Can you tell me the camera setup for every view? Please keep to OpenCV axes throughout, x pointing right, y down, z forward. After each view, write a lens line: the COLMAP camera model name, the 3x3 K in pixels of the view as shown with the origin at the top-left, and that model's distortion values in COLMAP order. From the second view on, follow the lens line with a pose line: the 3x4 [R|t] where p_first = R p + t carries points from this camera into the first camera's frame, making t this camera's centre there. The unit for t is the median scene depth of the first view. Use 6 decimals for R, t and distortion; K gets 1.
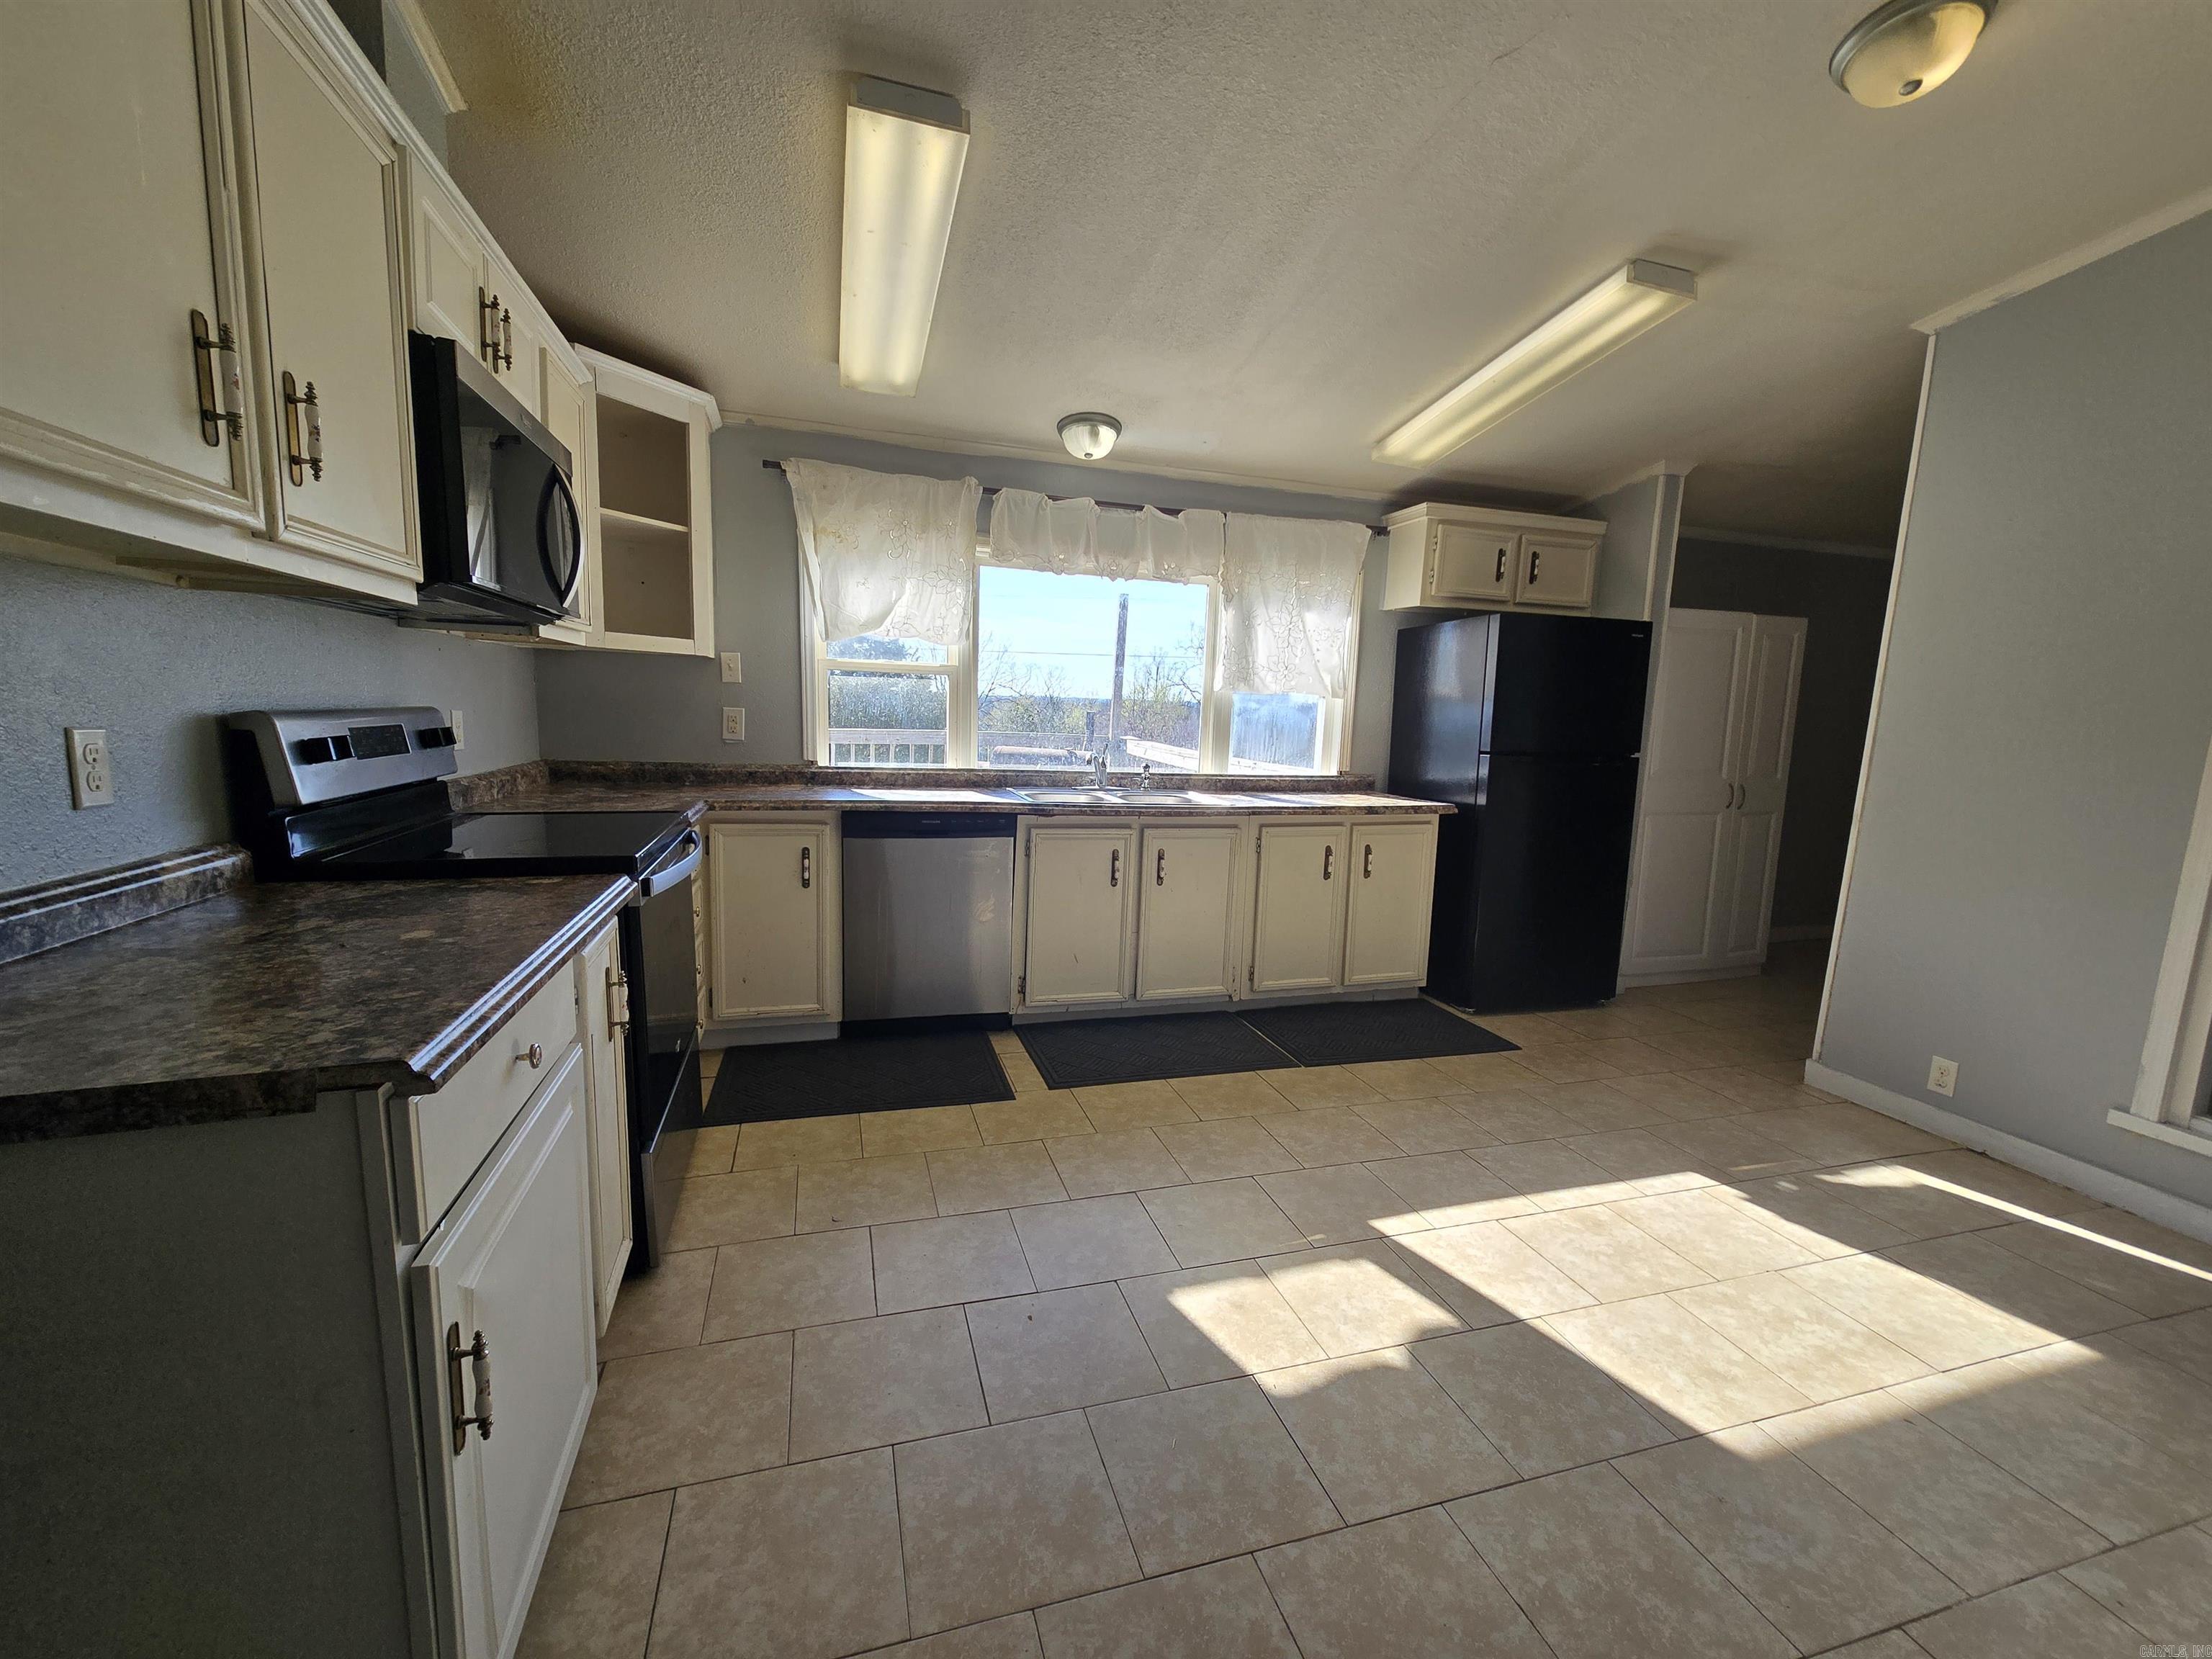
lens RADIAL K [[898.6, 0, 1109.8], [0, 898.6, 833.1], [0, 0, 1]] dist [-0.003176, 0.000566]
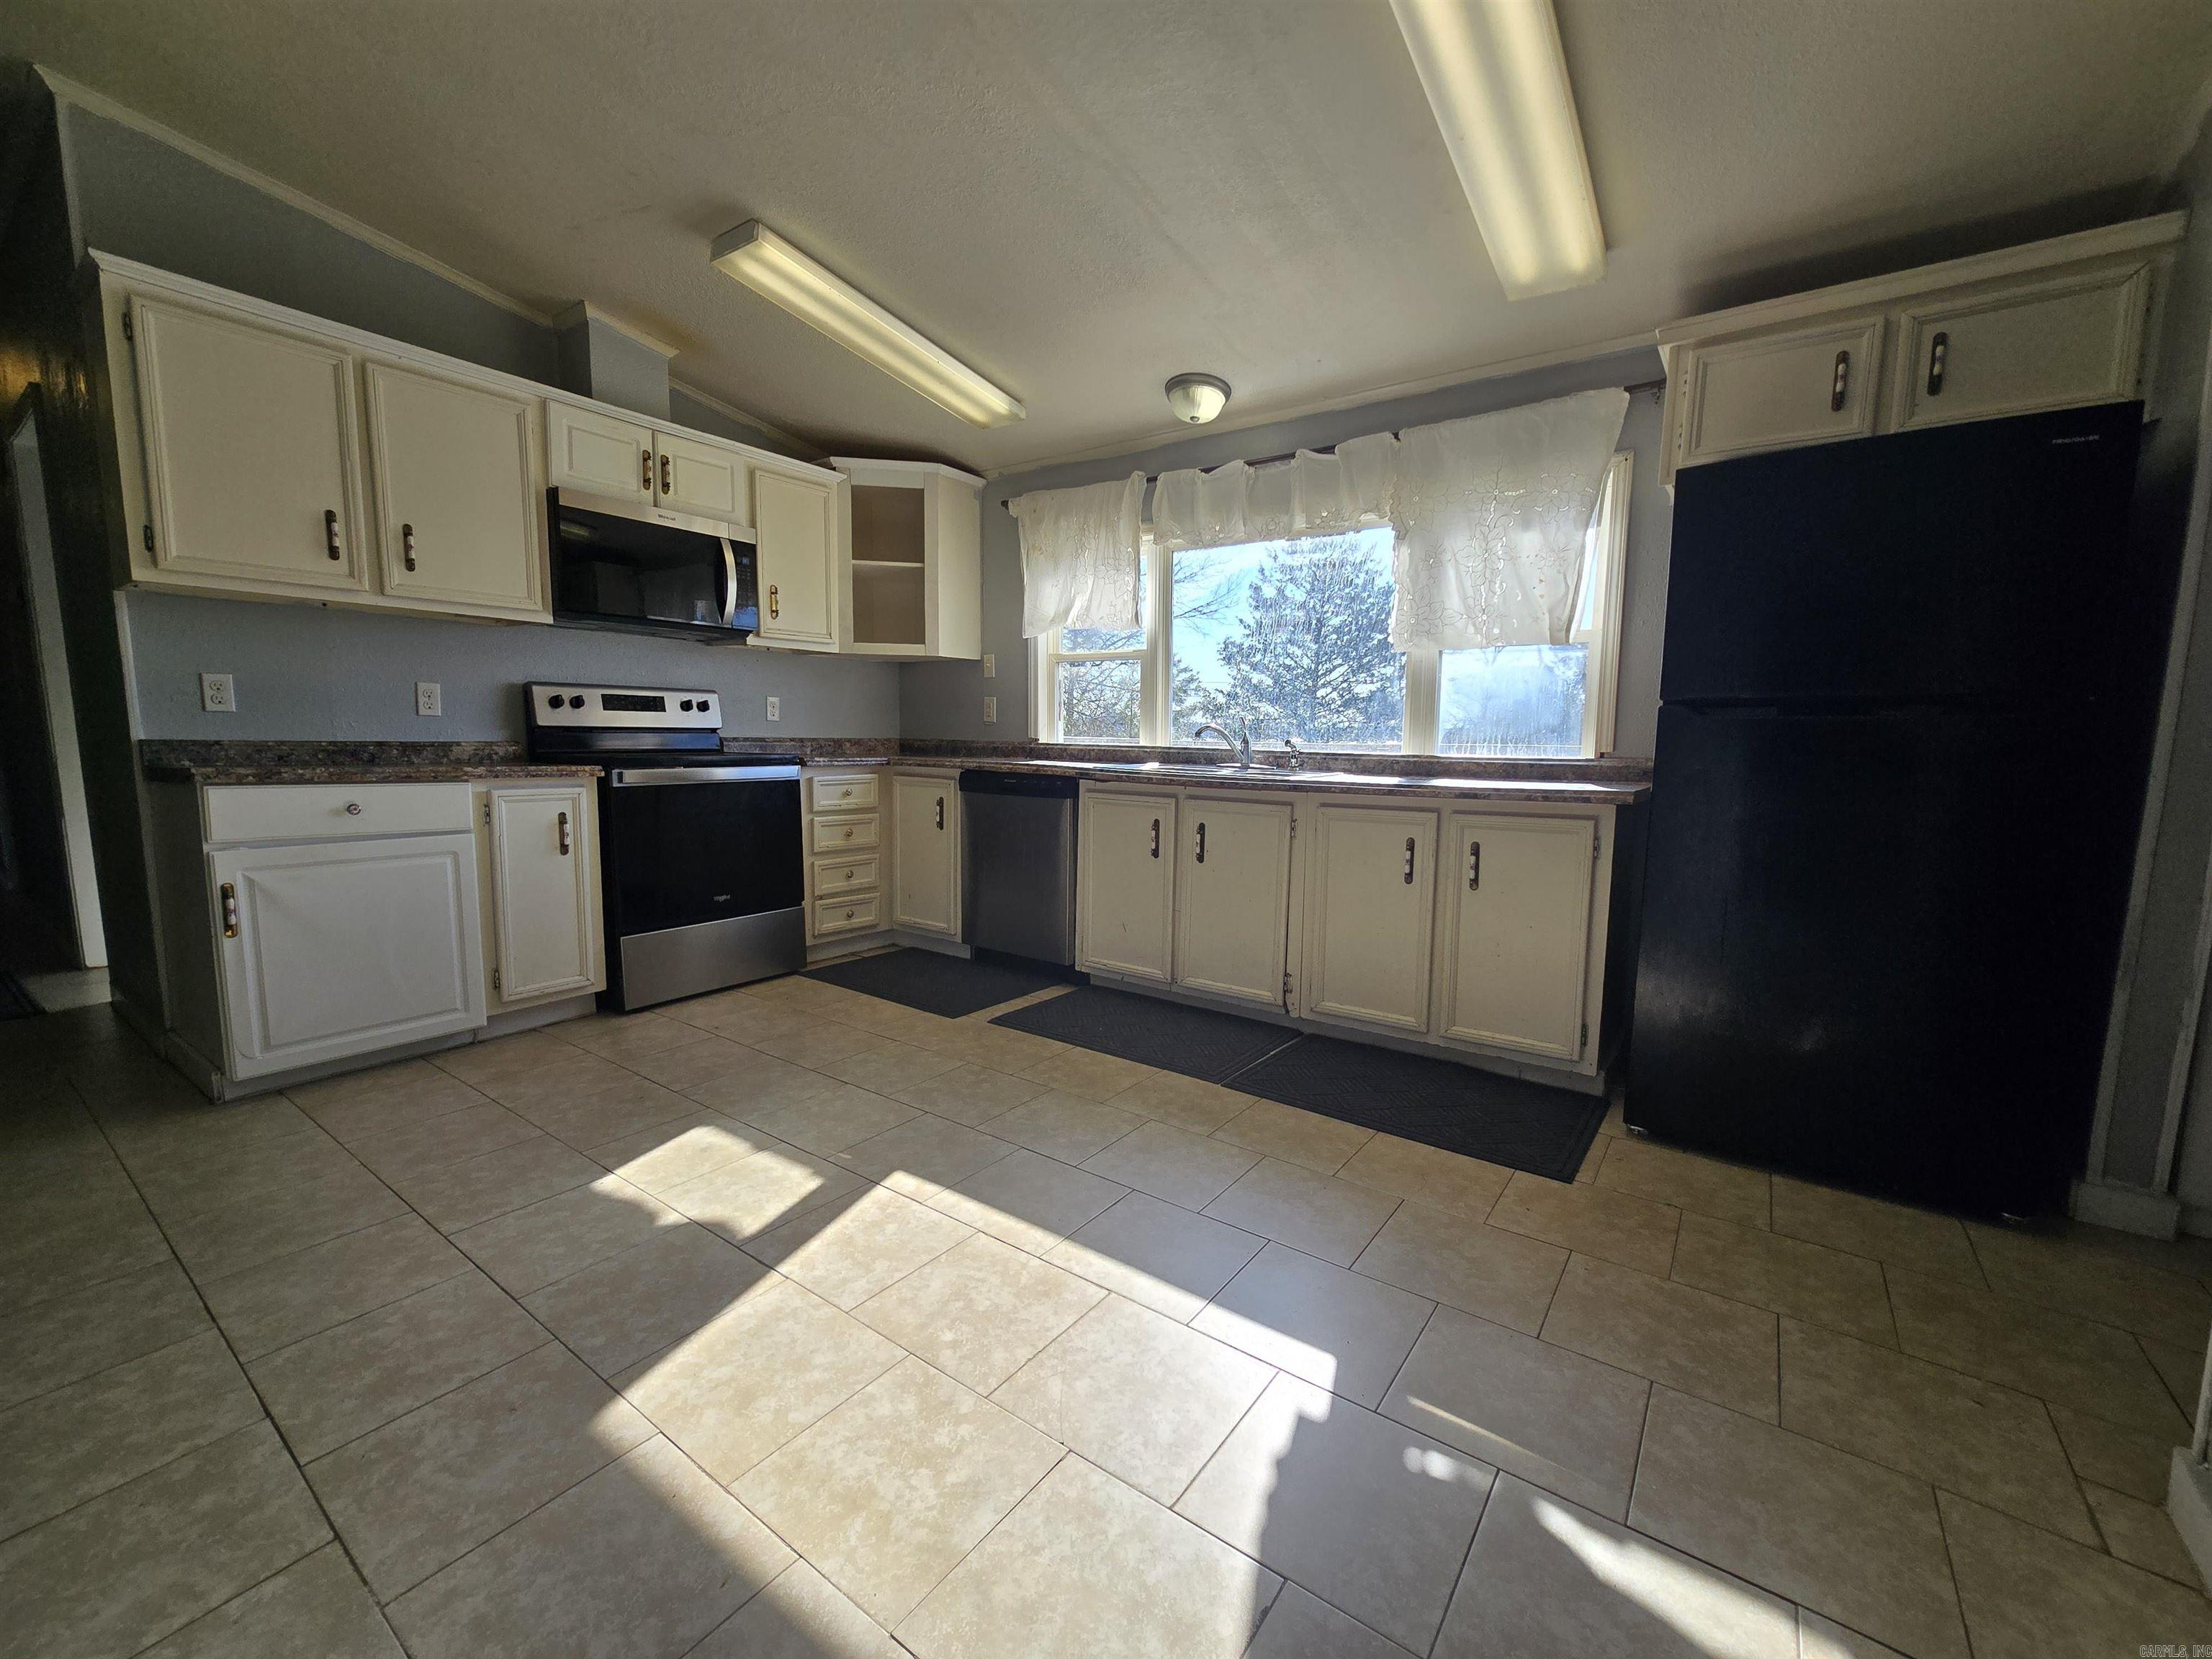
lens RADIAL K [[898.6, 0, 1087.2], [0, 898.6, 825.9], [0, 0, 1]] dist [-0.003176, 0.000566]
pose [[0.603636, 0.056852, -0.795231, 0.698101], [-0.101088, 0.994862, -0.005609, 0.037196], [0.790825, 0.083774, 0.606281, 0.344485]]
